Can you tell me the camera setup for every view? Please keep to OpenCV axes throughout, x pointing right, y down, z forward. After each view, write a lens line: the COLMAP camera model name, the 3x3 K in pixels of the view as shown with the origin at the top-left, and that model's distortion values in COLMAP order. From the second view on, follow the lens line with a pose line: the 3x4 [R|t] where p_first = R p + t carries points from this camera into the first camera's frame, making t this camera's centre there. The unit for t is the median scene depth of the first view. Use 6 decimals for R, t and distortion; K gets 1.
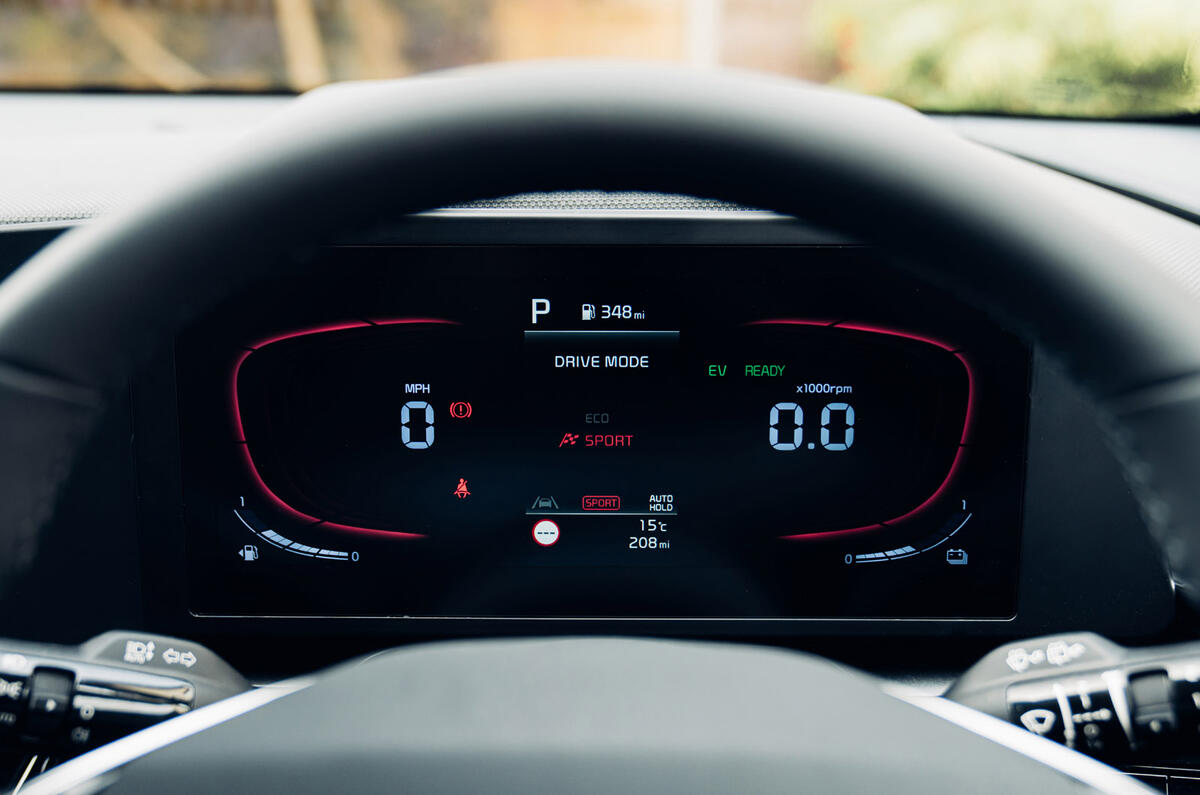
lens RADIAL K [[1215.5, 0, 596.7], [0, 1215.5, 401.1], [0, 0, 1]] dist [-0.064140, 0.000000]
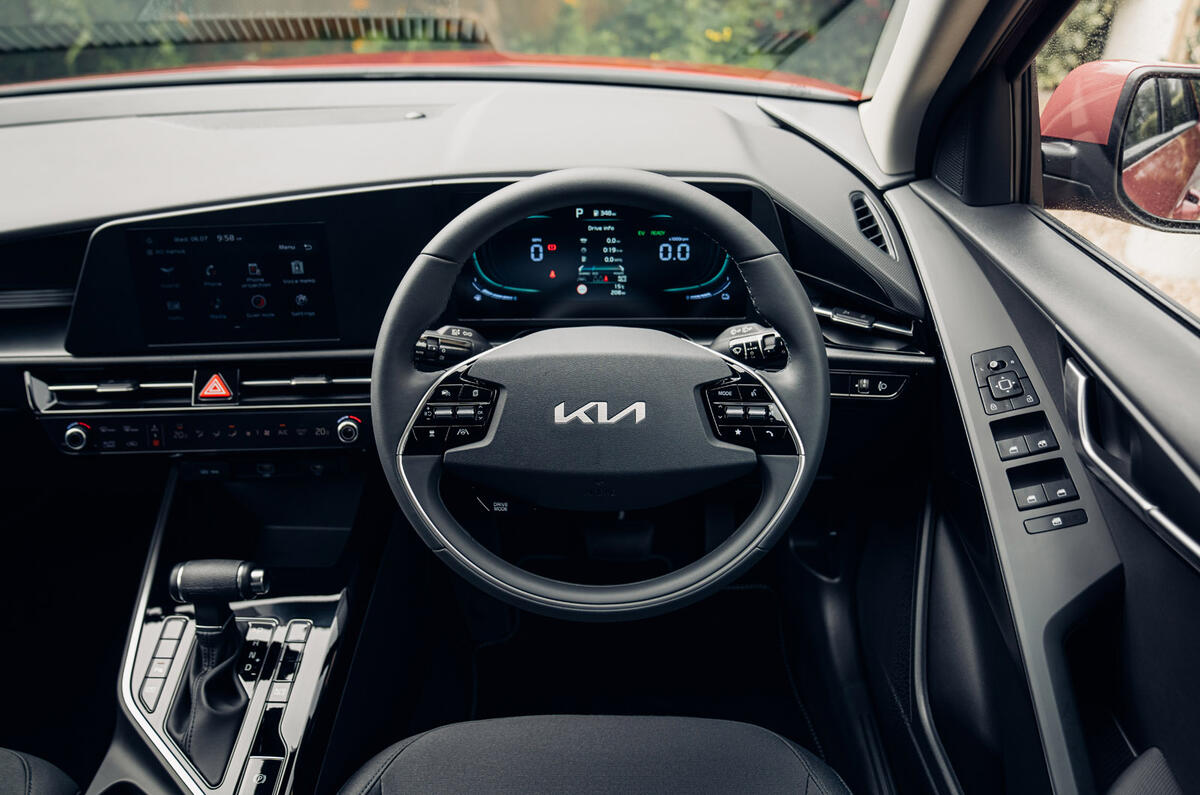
lens RADIAL K [[812.6, 0, 596.7], [0, 812.6, 399.2], [0, 0, 1]] dist [0.007716, 0.001199]
pose [[0.999952, -0.009076, -0.003555, -0.002764], [0.009706, 0.960446, 0.278297, -0.182418], [0.000889, -0.278318, 0.960489, -0.945970]]
